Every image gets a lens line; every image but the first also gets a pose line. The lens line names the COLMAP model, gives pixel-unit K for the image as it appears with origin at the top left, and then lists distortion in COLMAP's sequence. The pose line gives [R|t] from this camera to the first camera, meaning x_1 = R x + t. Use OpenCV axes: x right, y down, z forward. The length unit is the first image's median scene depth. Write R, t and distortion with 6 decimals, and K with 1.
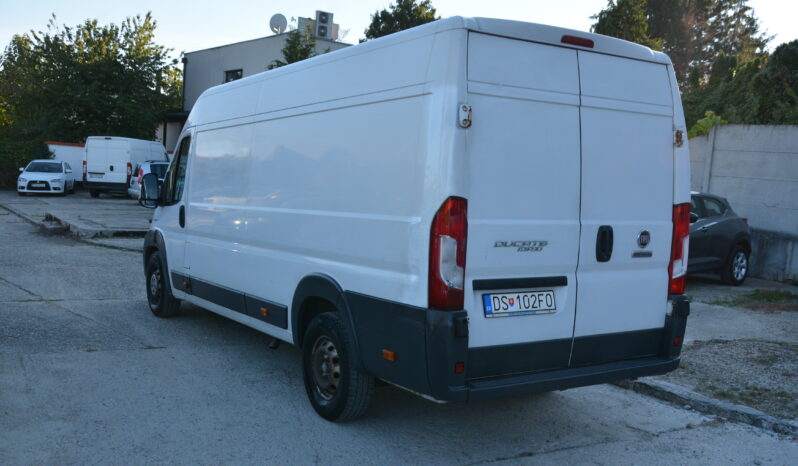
lens RADIAL K [[796.3, 0, 399.0], [0, 796.3, 233.0], [0, 0, 1]] dist [-0.031339, 0.009633]
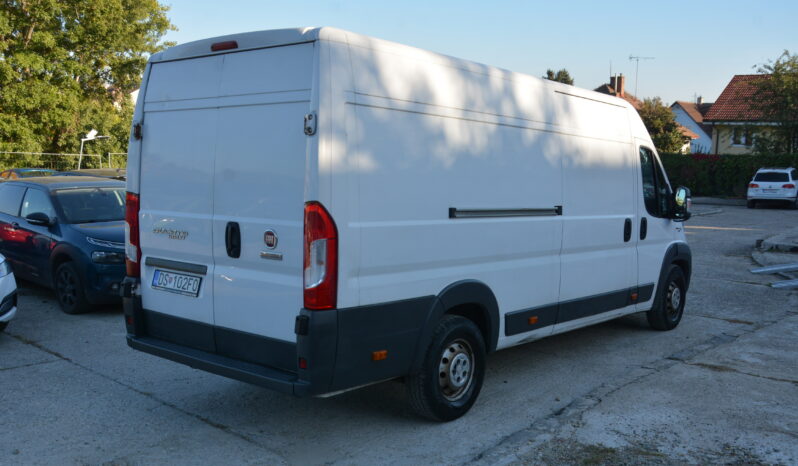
lens RADIAL K [[772.7, 0, 399.0], [0, 772.7, 233.0], [0, 0, 1]] dist [-0.004251, -0.005345]
pose [[0.296326, 0.044331, -0.954057, 1.301806], [-0.066758, 0.997440, 0.025612, -0.035644], [0.952751, 0.056101, 0.298527, 0.940002]]
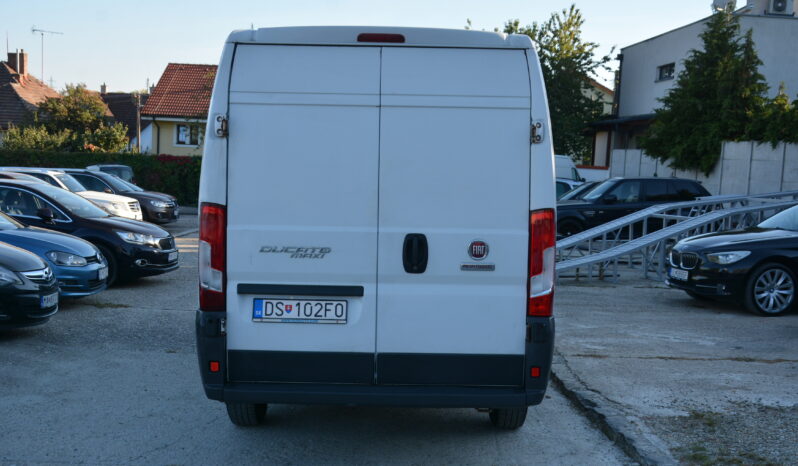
lens RADIAL K [[990.2, 0, 399.0], [0, 990.2, 233.0], [0, 0, 1]] dist [-0.043094, -0.029663]
pose [[0.840962, 0.003422, -0.541083, 0.891160], [-0.021870, 0.999378, -0.027671, 0.022722], [0.540652, 0.035104, 0.840514, 0.031298]]
